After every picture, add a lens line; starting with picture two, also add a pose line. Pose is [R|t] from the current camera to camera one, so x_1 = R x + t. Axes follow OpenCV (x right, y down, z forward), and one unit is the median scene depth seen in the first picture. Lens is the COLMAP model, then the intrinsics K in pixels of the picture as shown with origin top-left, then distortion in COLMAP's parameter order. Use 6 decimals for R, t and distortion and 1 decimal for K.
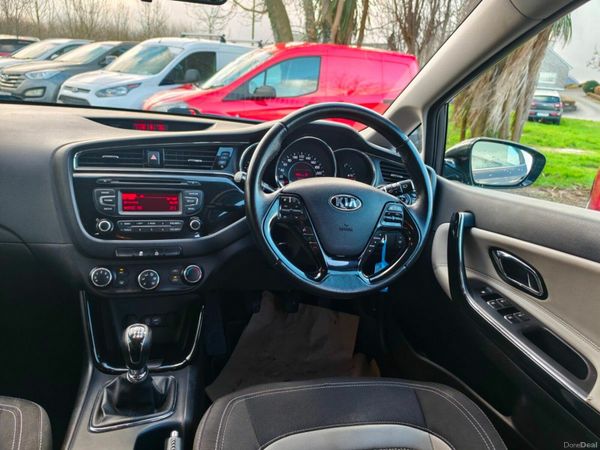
lens RADIAL K [[434.2, 0, 300.0], [0, 434.2, 225.0], [0, 0, 1]] dist [-0.004227, -0.000163]
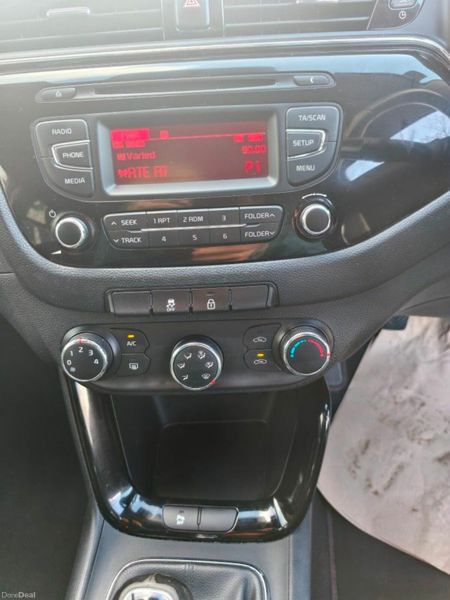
lens RADIAL K [[434.2, 0, 225.0], [0, 434.2, 300.0], [0, 0, 1]] dist [-0.004227, -0.000163]
pose [[0.942031, 0.085693, -0.324398, -0.201174], [0.041241, 0.929932, 0.365412, -0.070240], [0.332981, -0.357608, 0.872490, 0.686927]]
